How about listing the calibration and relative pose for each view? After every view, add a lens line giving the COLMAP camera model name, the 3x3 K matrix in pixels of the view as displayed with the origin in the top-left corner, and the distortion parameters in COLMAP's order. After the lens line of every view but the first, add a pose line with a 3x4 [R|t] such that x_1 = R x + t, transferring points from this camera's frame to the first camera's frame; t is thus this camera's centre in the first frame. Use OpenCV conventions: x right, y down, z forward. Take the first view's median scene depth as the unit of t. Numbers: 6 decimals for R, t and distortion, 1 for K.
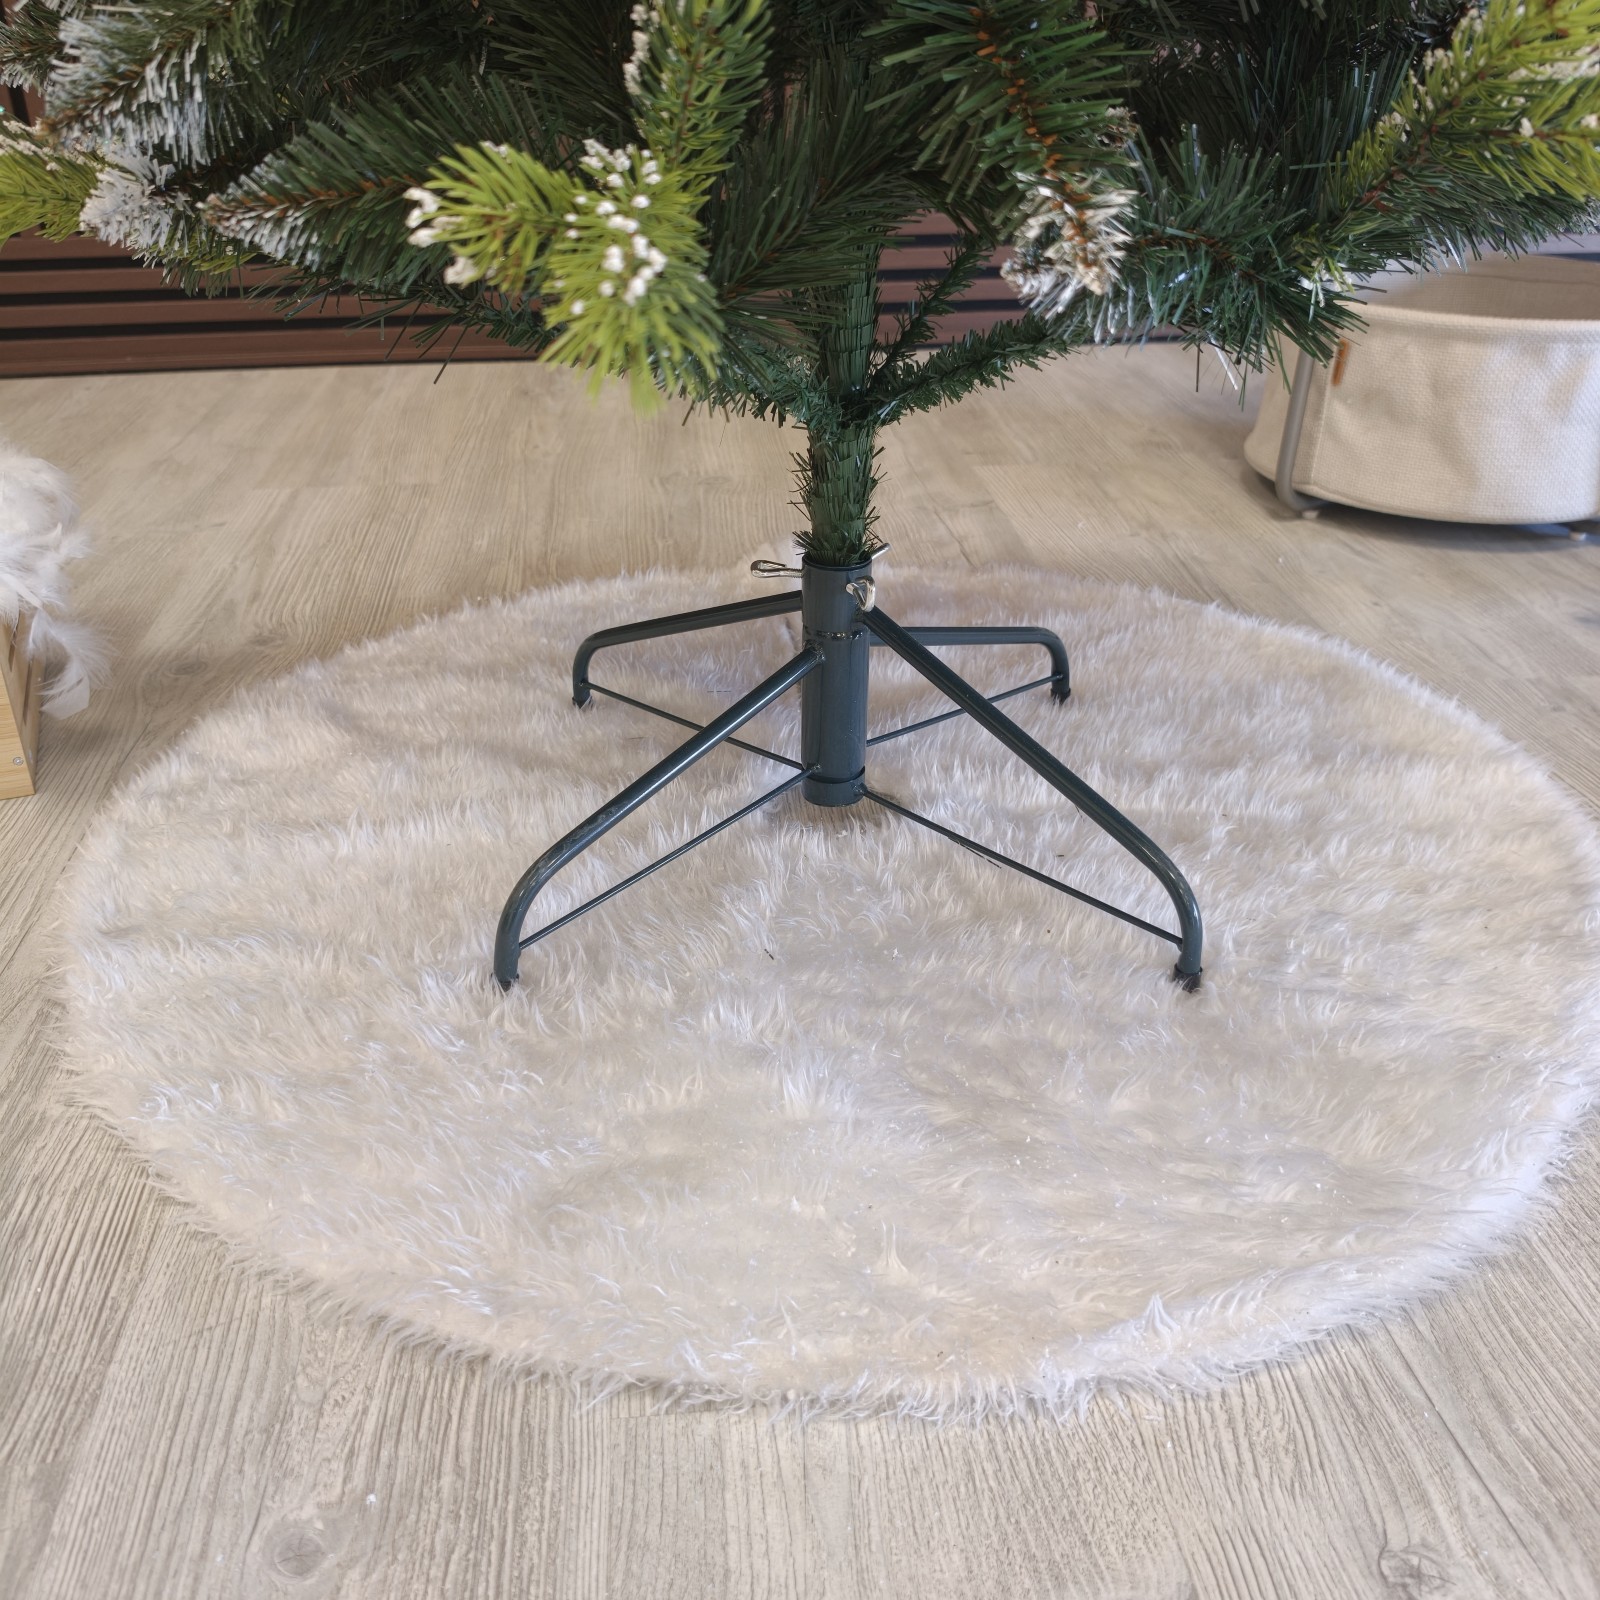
lens RADIAL K [[1498.6, 0, 800.3], [0, 1498.6, 796.0], [0, 0, 1]] dist [0.052158, -0.149391]
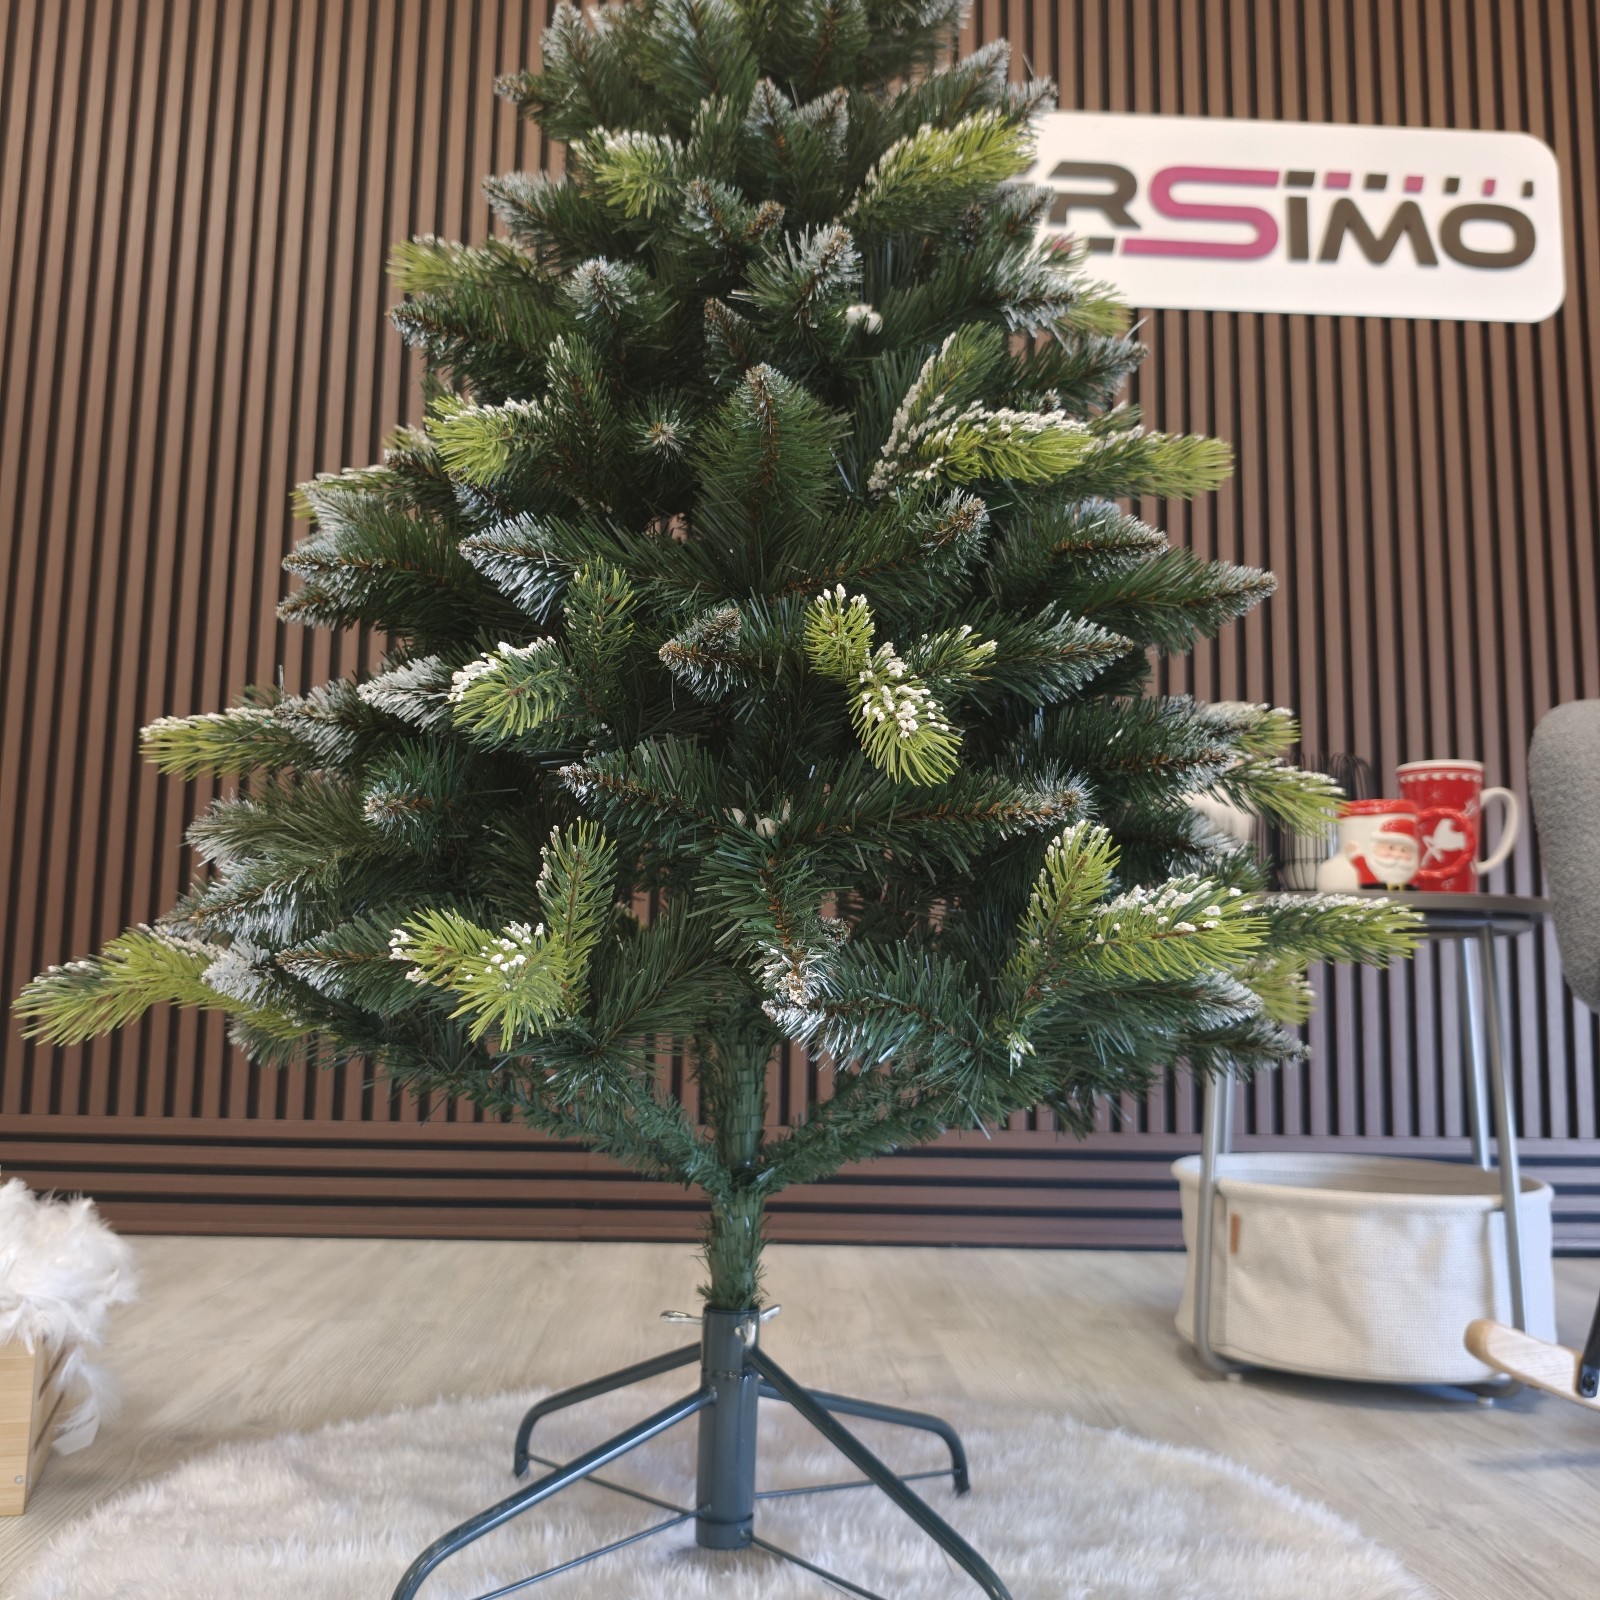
lens RADIAL K [[1508.9, 0, 778.6], [0, 1508.9, 806.6], [0, 0, 1]] dist [-0.001219, -0.028245]
pose [[0.997489, 0.019285, -0.068146, 0.129375], [-0.055345, 0.812637, -0.580137, 0.202555], [0.044190, 0.582452, 0.811663, -0.206364]]
